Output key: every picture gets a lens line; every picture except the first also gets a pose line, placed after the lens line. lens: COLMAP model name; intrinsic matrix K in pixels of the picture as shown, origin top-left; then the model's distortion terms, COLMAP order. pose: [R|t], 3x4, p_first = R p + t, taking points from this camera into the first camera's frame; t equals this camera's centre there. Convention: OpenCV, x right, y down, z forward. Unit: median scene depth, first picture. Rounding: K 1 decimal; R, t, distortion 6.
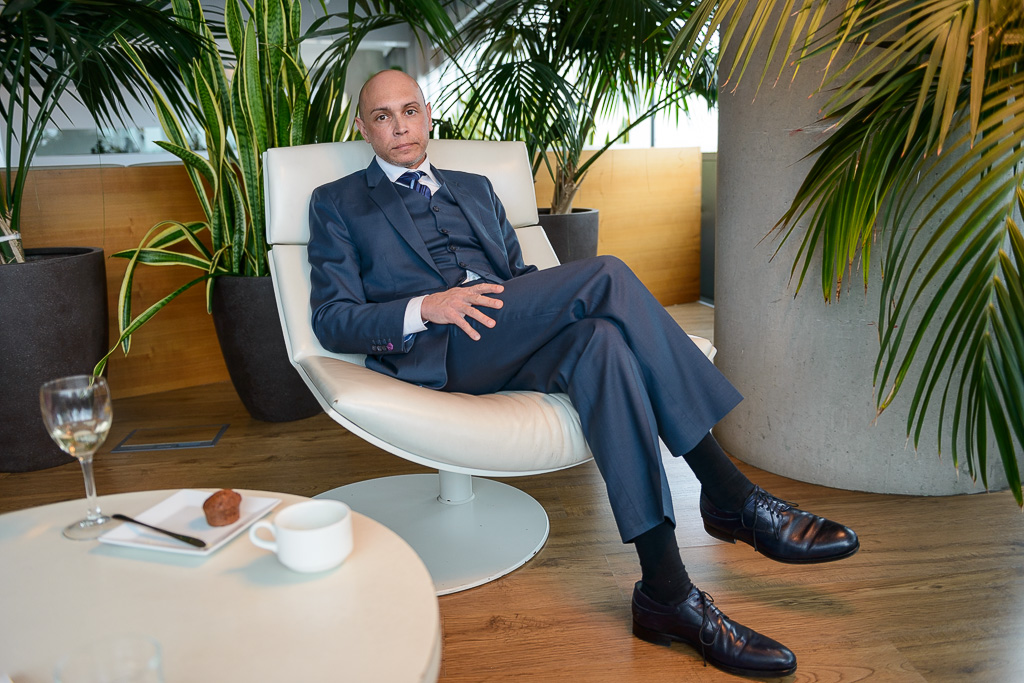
lens RADIAL K [[854.4, 0, 511.7], [0, 854.4, 342.7], [0, 0, 1]] dist [-0.015525, -0.017620]
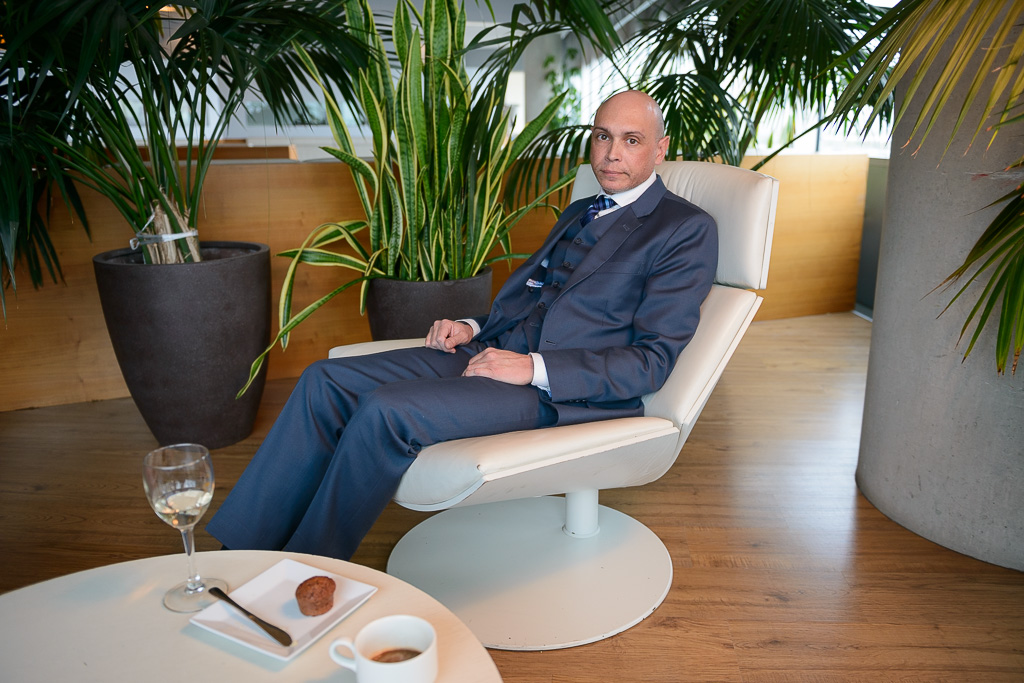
lens RADIAL K [[787.9, 0, 540.6], [0, 787.9, 329.6], [0, 0, 1]] dist [-0.034862, -0.008001]
pose [[0.984953, 0.073091, -0.156608, 0.012351], [-0.066471, 0.996676, 0.047108, -0.075992], [0.159531, -0.035989, 0.986537, 0.085127]]
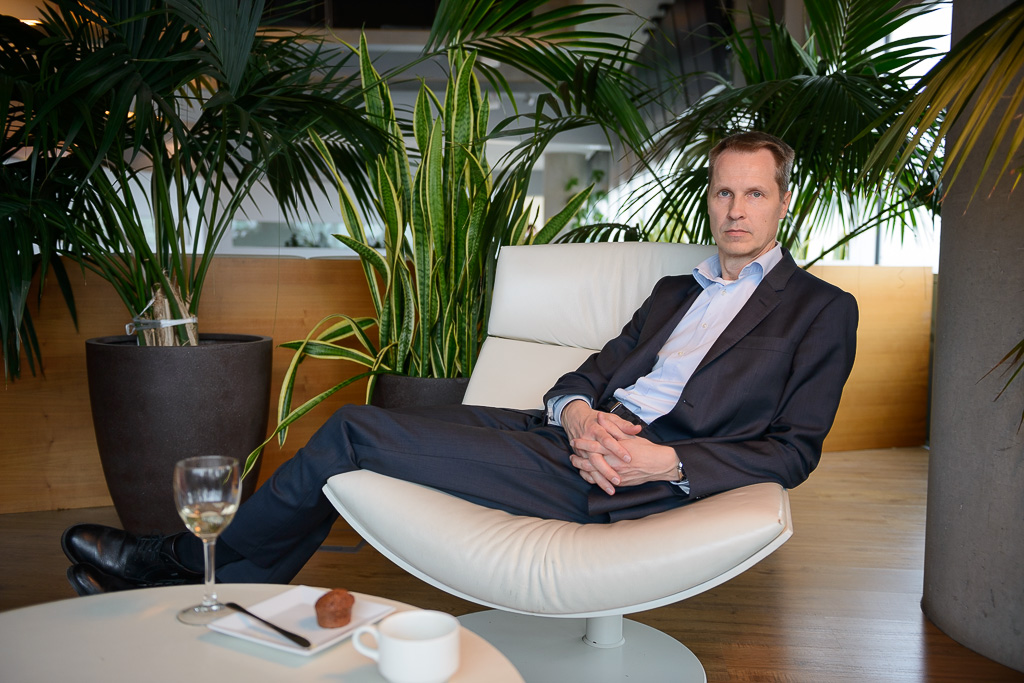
lens RADIAL K [[945.9, 0, 512.2], [0, 945.9, 341.5], [0, 0, 1]] dist [0.016532, 0.000000]
pose [[0.974631, 0.062166, -0.215012, 0.029366], [-0.090683, 0.987951, -0.125415, 0.006502], [0.204625, 0.141732, 0.968525, -0.012042]]
